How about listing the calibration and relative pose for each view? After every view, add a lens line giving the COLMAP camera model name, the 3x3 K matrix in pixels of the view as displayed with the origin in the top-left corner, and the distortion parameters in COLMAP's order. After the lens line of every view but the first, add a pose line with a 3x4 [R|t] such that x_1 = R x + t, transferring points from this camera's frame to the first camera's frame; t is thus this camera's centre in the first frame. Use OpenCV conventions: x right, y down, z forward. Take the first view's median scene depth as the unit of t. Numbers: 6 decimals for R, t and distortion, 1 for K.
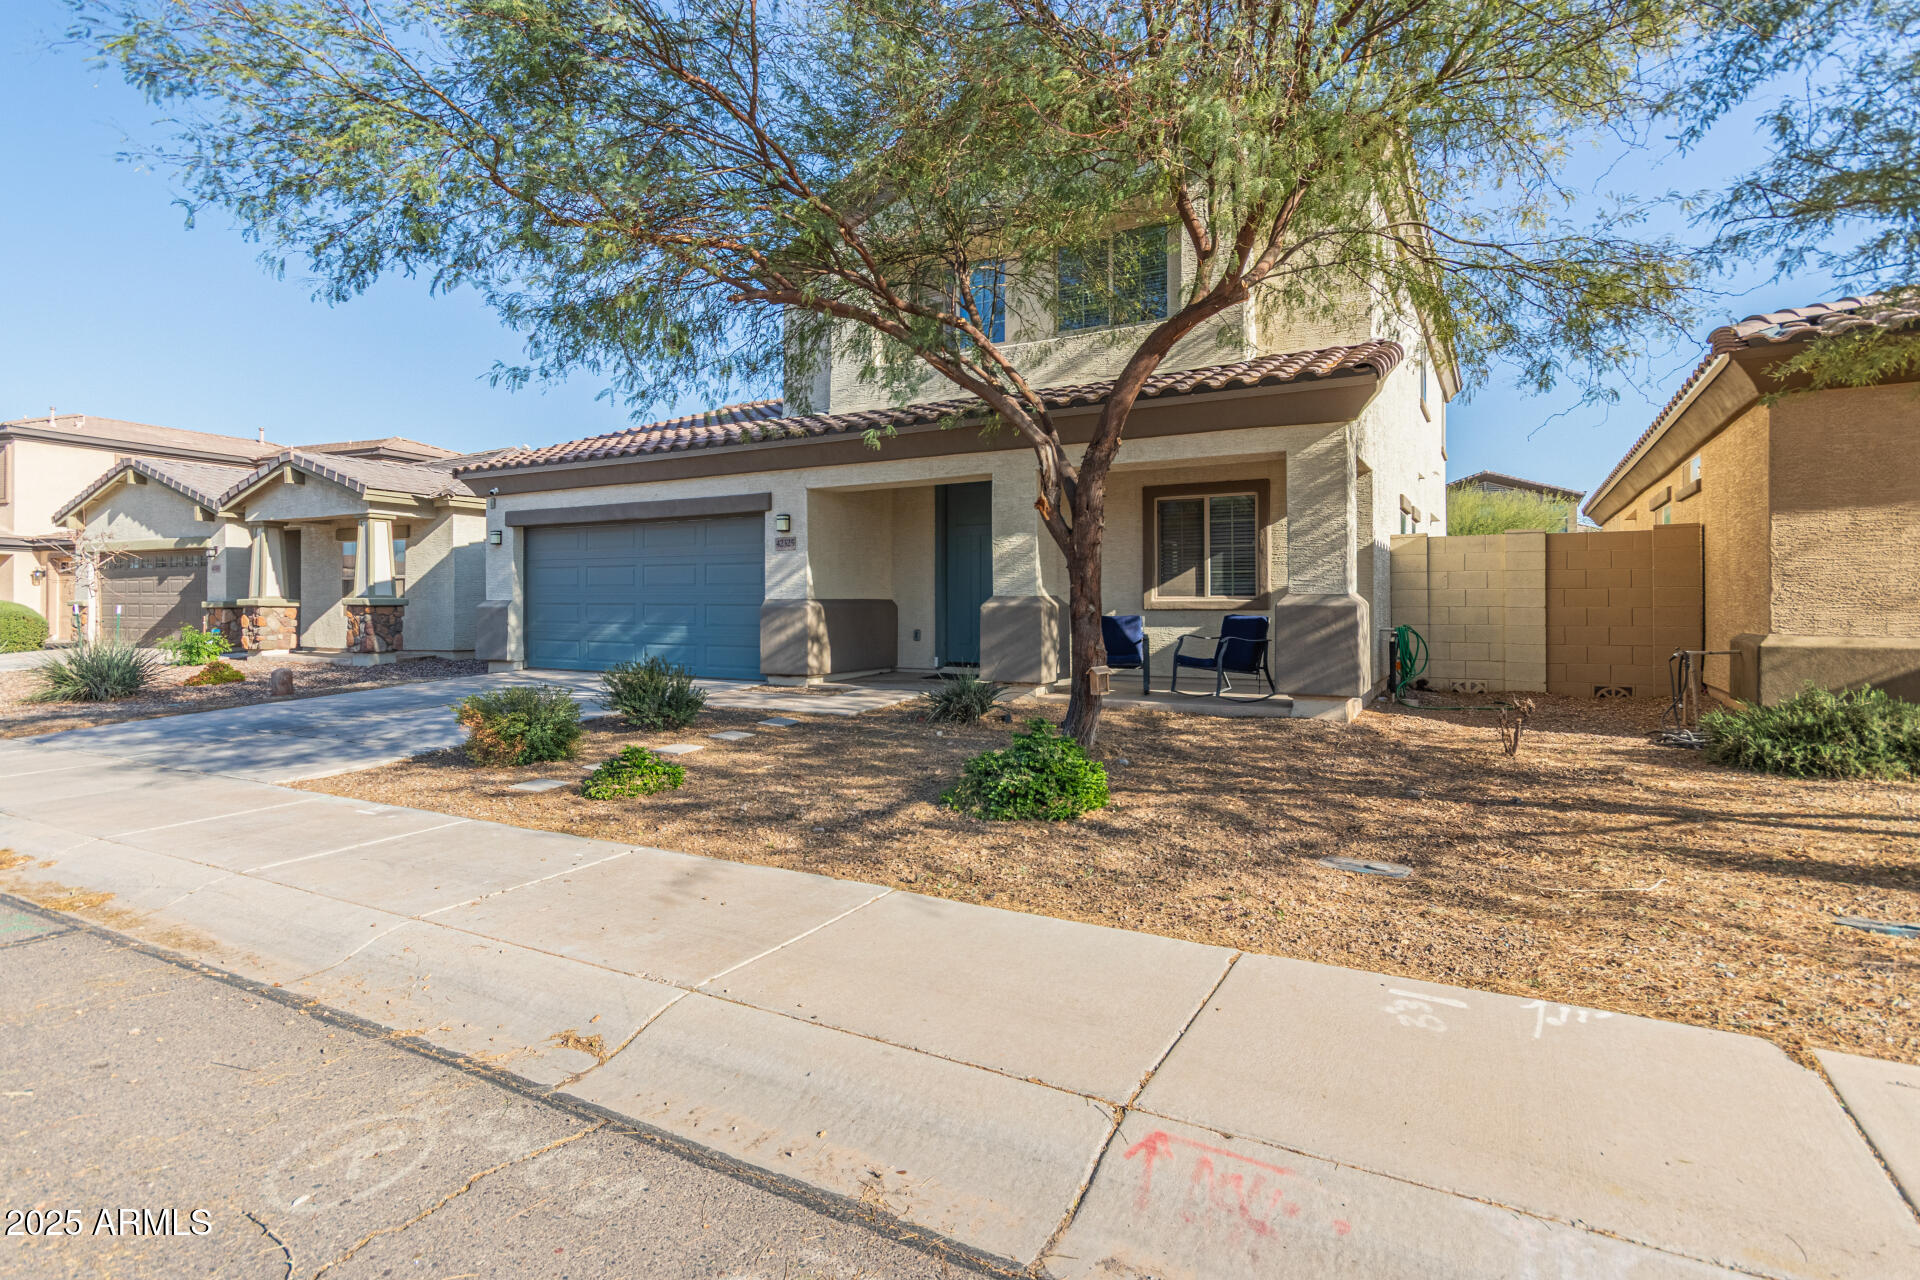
lens RADIAL K [[932.6, 0, 960.9], [0, 932.6, 587.7], [0, 0, 1]] dist [-0.000234, 0.000035]
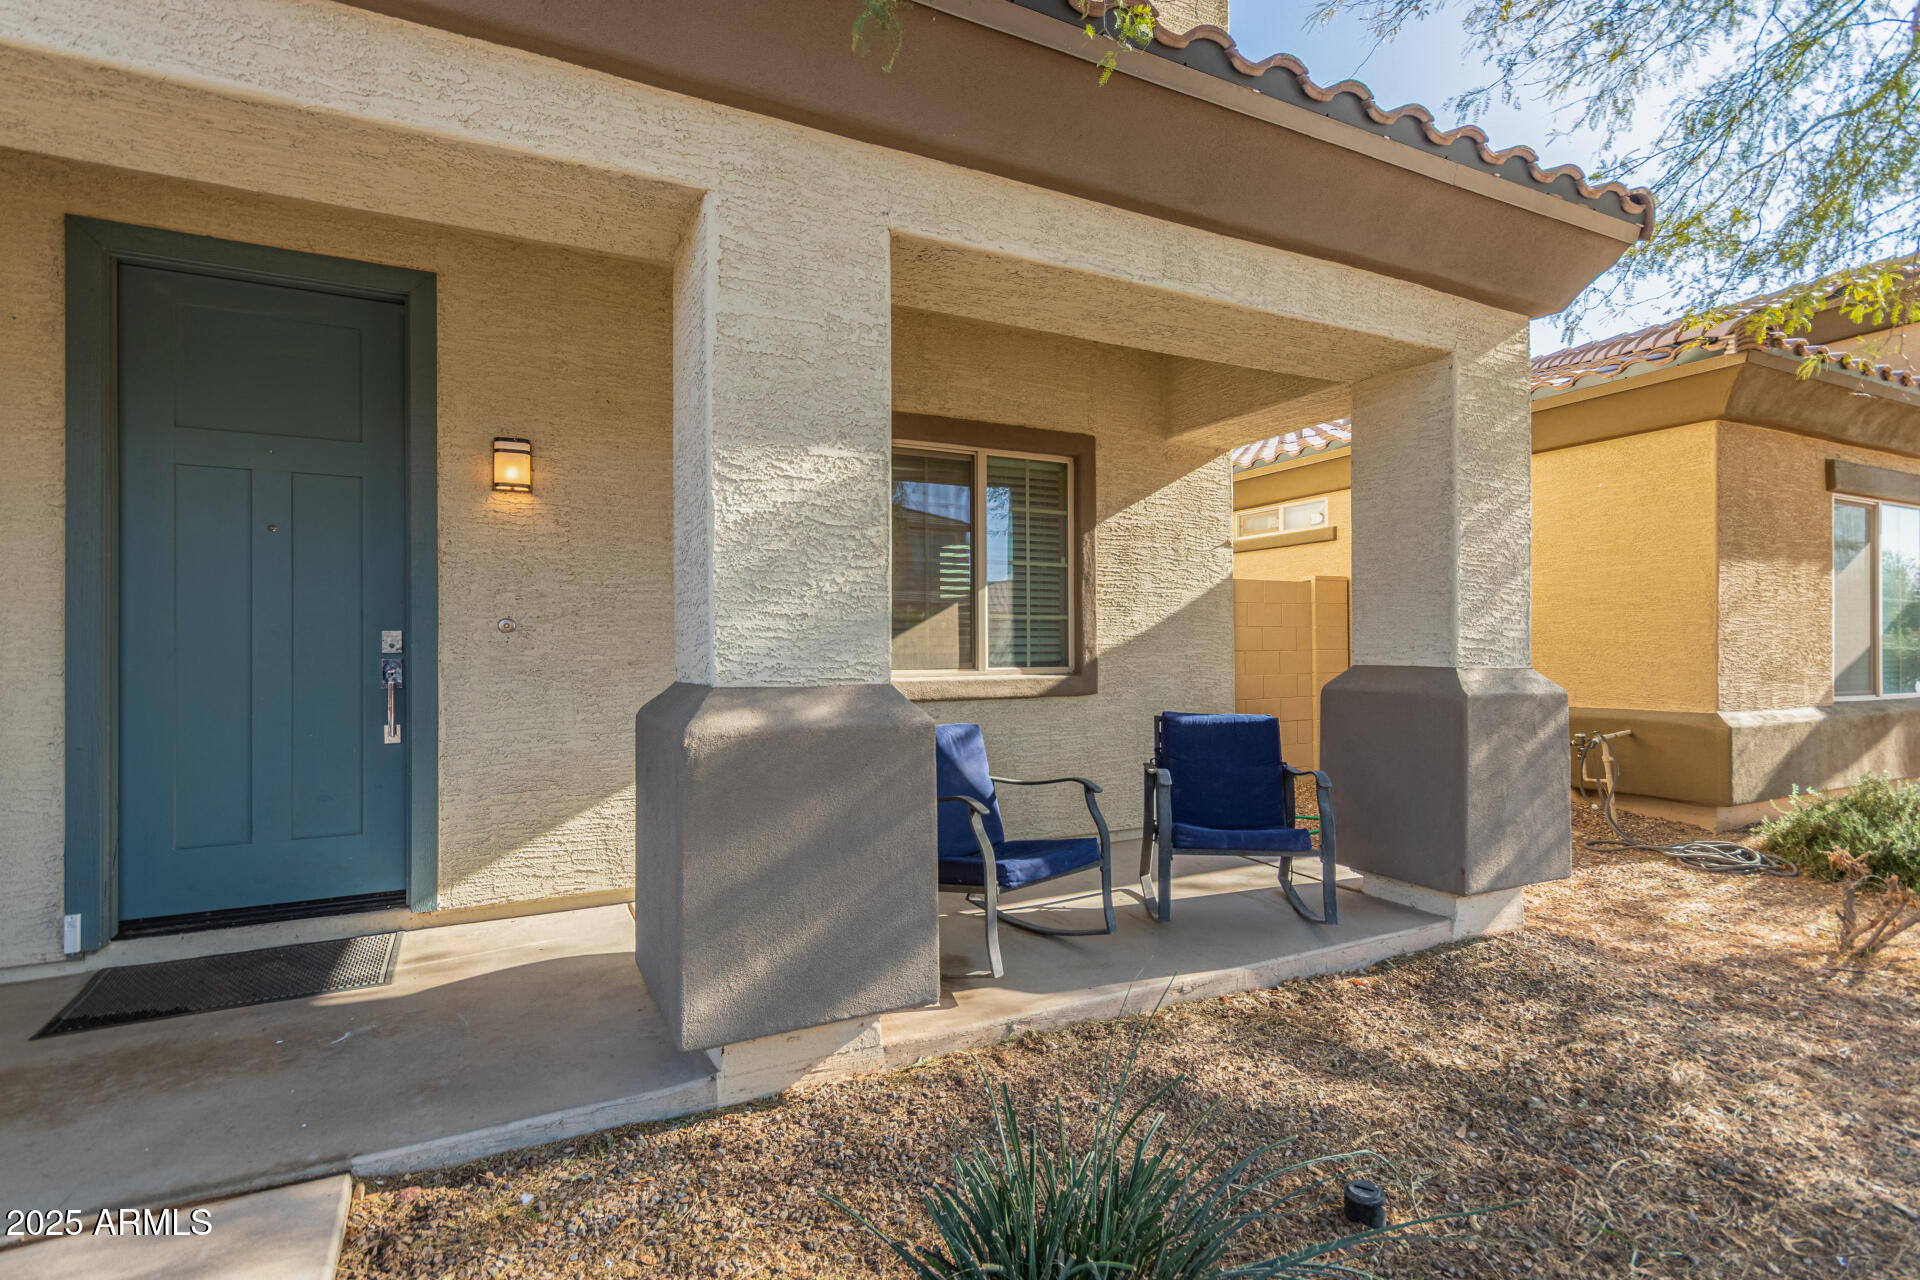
lens RADIAL K [[936.1, 0, 960.0], [0, 936.1, 640.0], [0, 0, 1]] dist [0.009649, 0.000478]
pose [[0.559024, 0.007436, 0.829118, -0.127992], [-0.004805, 0.999972, -0.005728, -0.002354], [-0.829138, -0.000781, 0.559044, 0.771131]]
